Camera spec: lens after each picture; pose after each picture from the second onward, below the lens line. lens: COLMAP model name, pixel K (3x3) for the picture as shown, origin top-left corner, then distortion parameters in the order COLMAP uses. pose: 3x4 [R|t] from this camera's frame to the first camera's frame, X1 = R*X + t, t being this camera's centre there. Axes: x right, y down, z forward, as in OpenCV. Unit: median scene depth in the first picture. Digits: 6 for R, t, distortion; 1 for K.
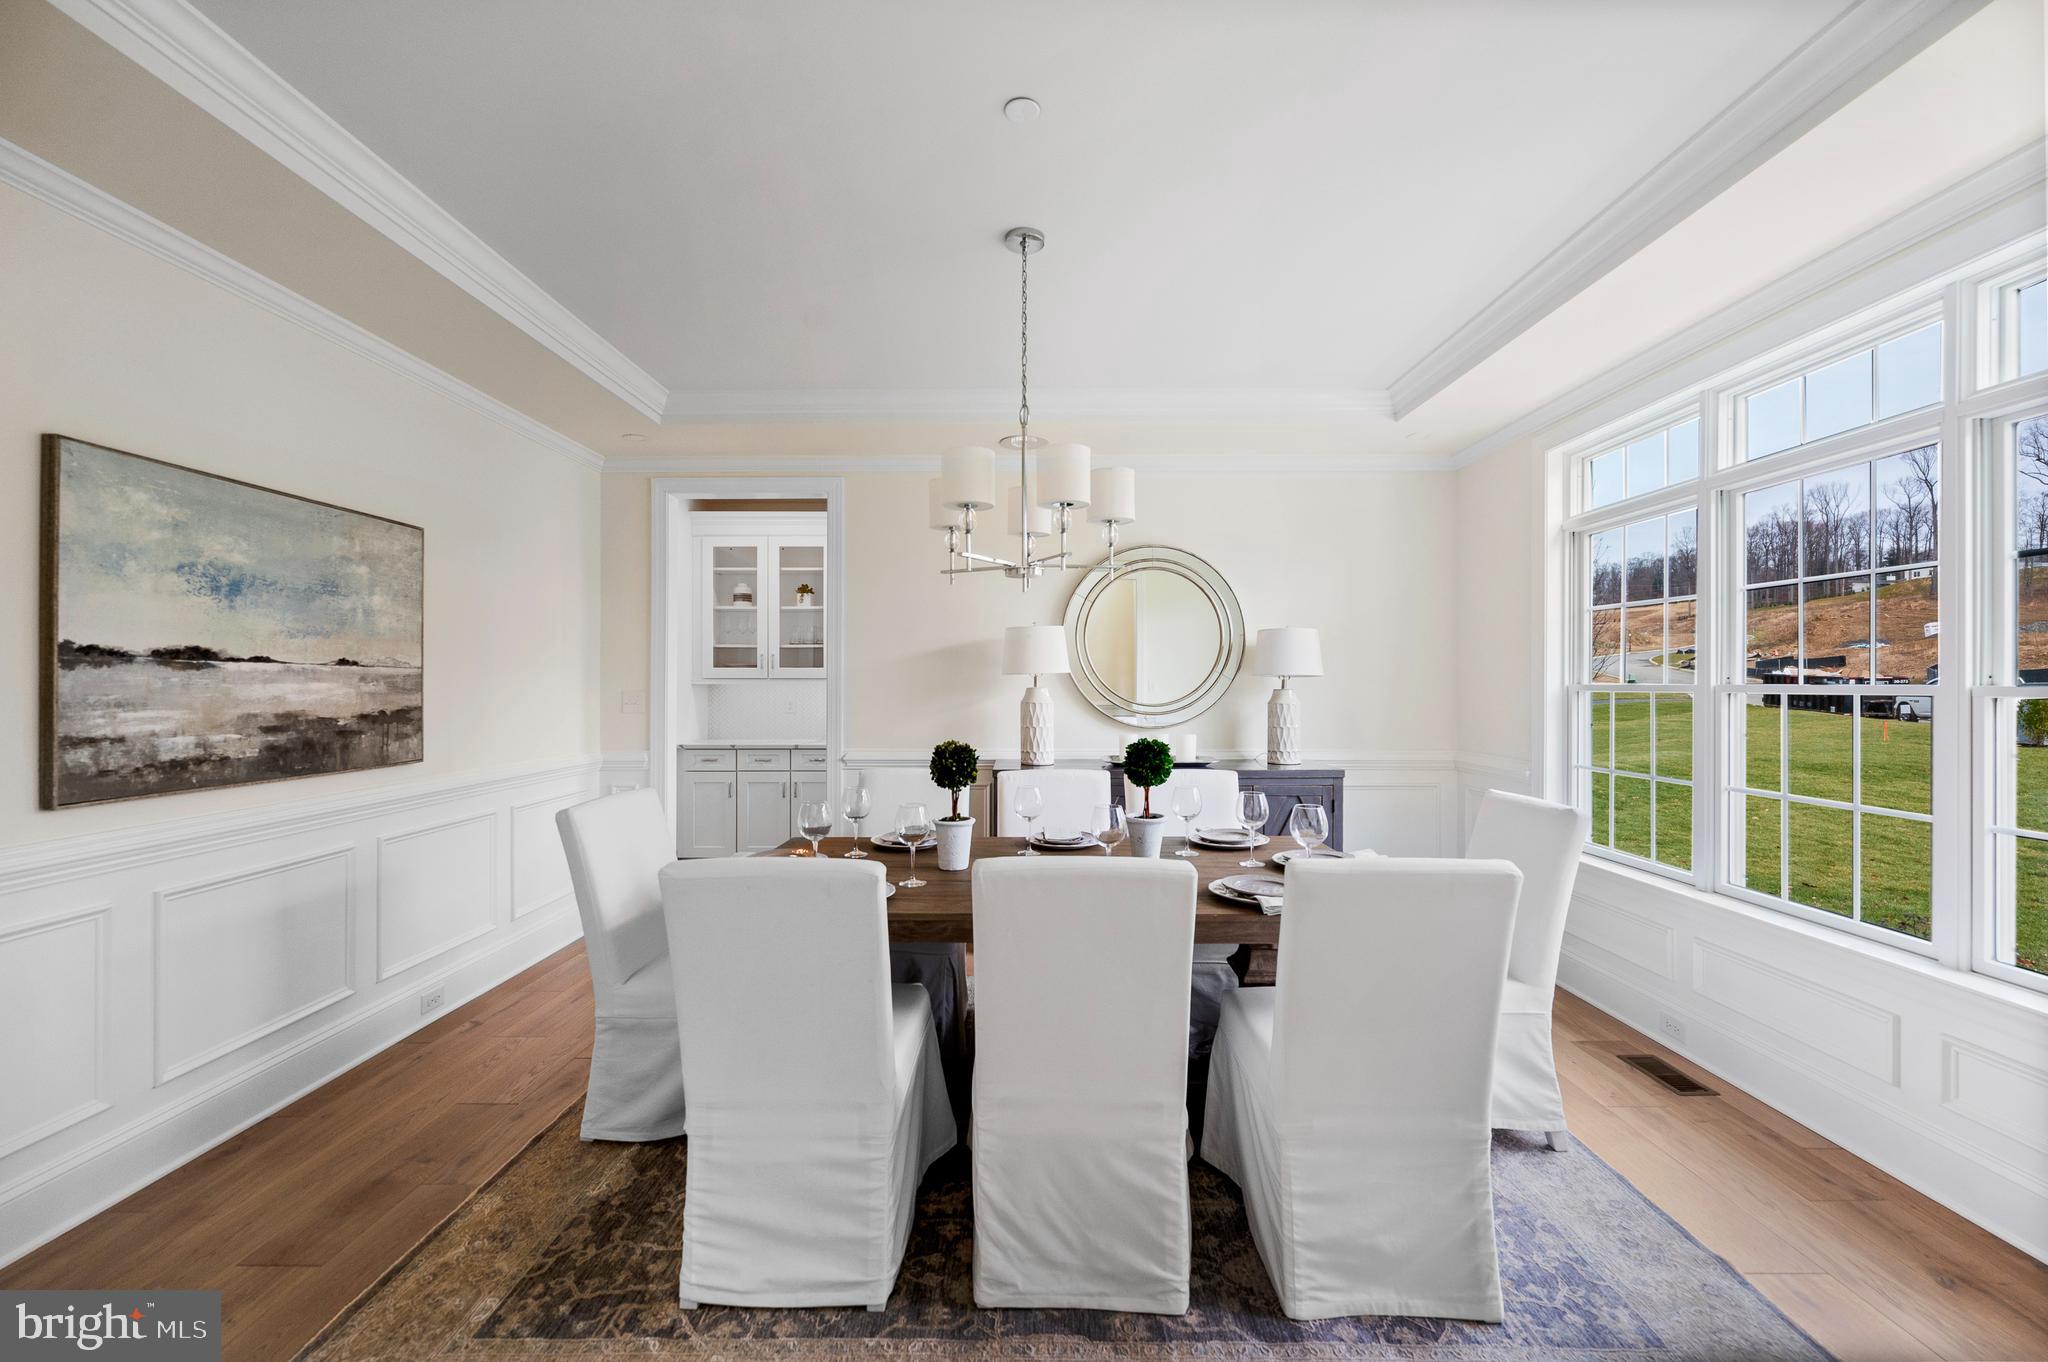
lens RADIAL K [[831.9, 0, 1025.8], [0, 831.9, 679.9], [0, 0, 1]] dist [0.001788, -0.000072]
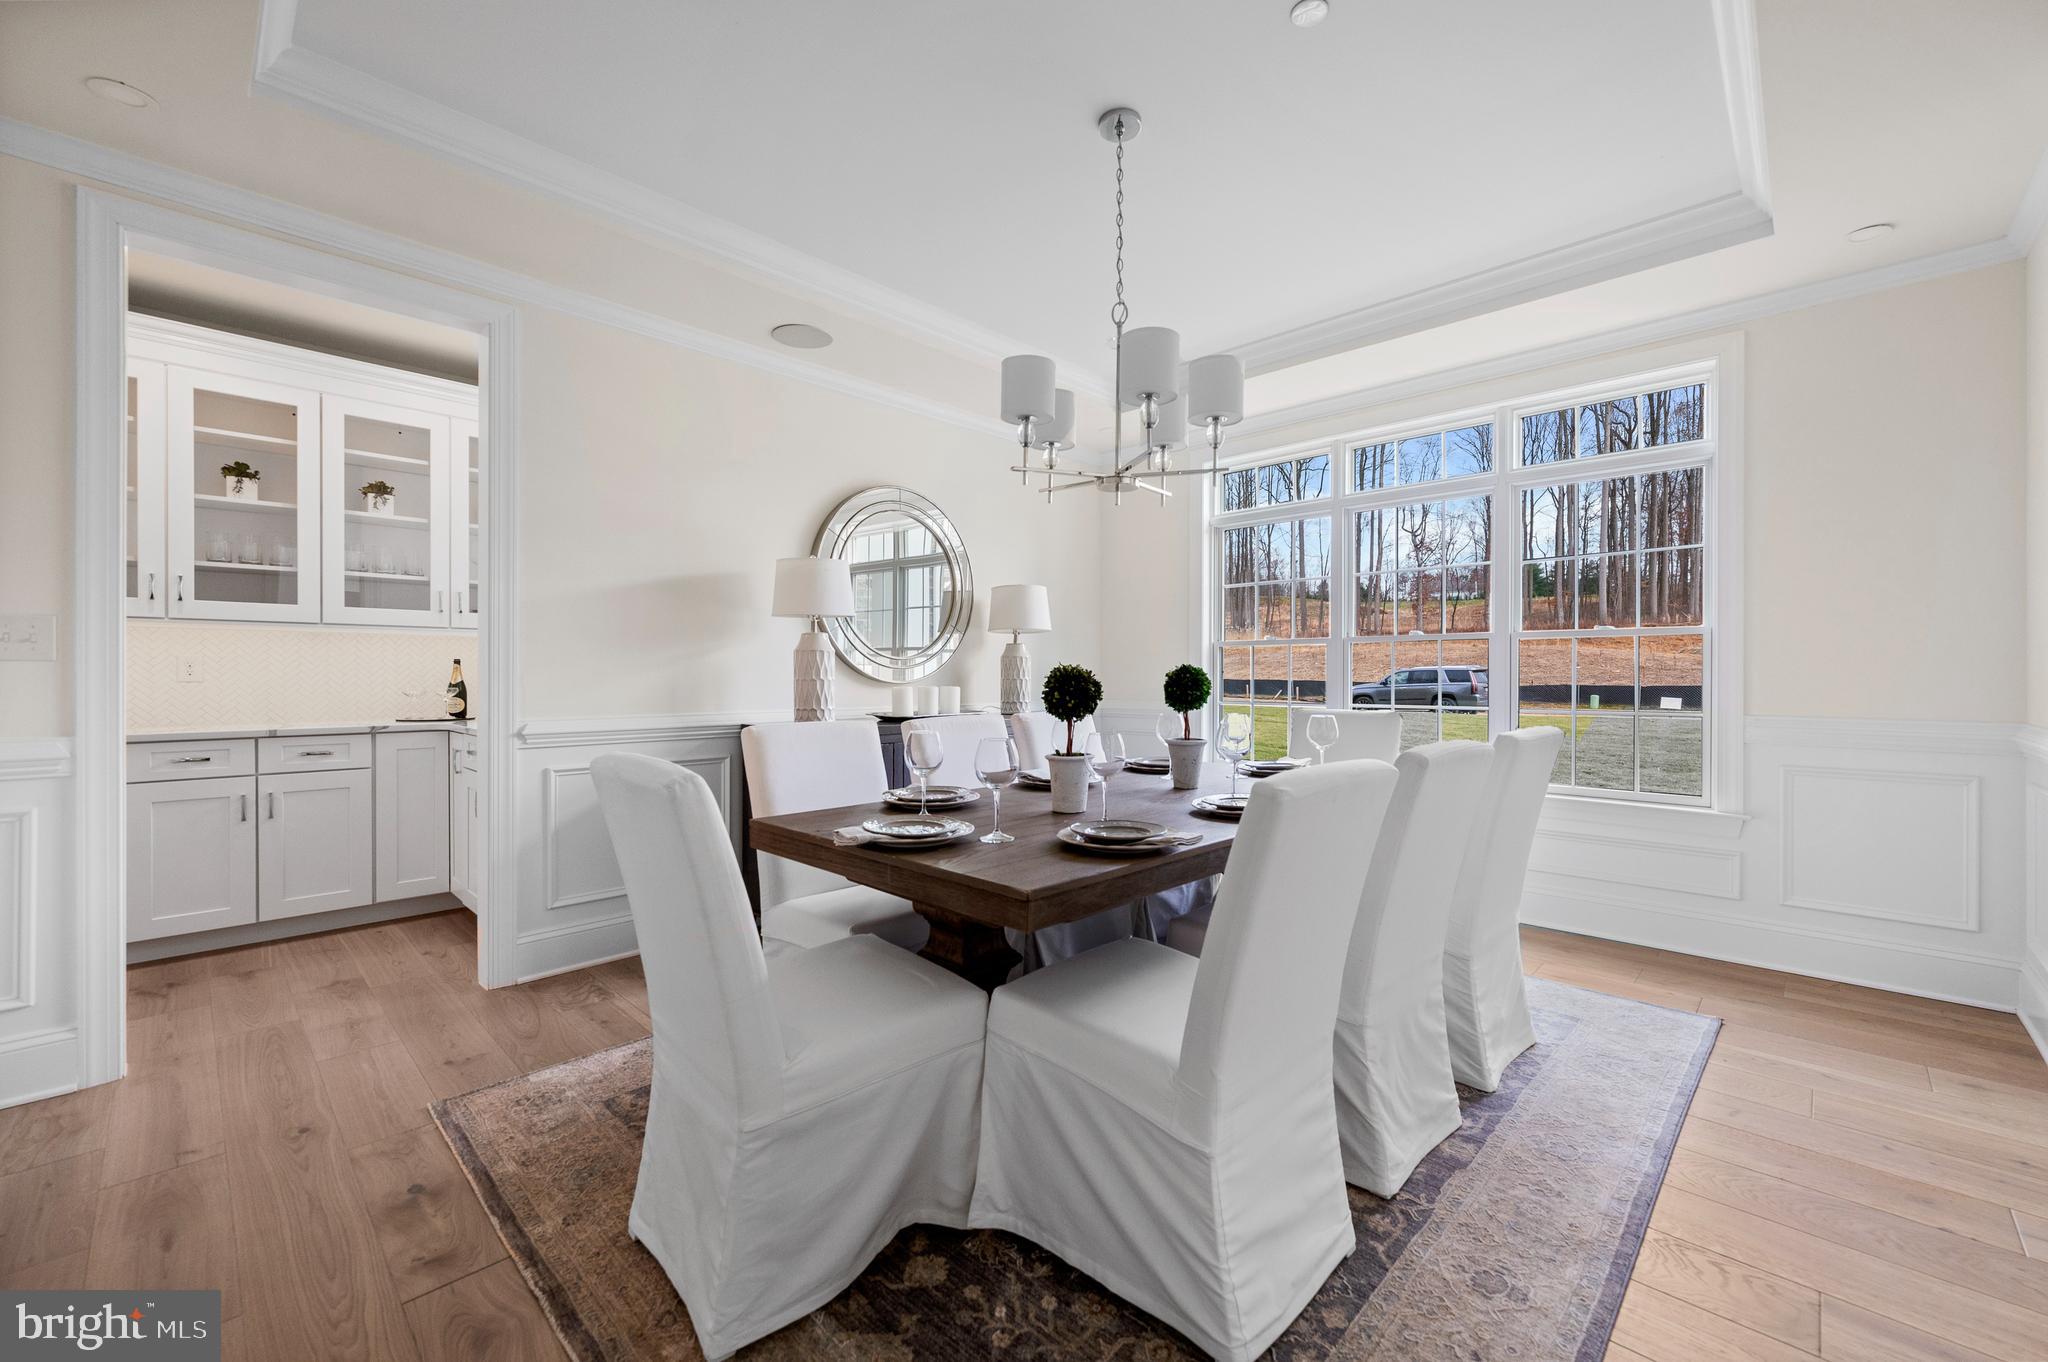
lens RADIAL K [[831.9, 0, 1033.8], [0, 831.9, 679.4], [0, 0, 1]] dist [0.001788, -0.000072]
pose [[0.682574, -0.003738, 0.730806, -0.489209], [-0.001114, 0.999980, 0.006155, 0.054514], [-0.730815, -0.005015, 0.682557, 0.285022]]
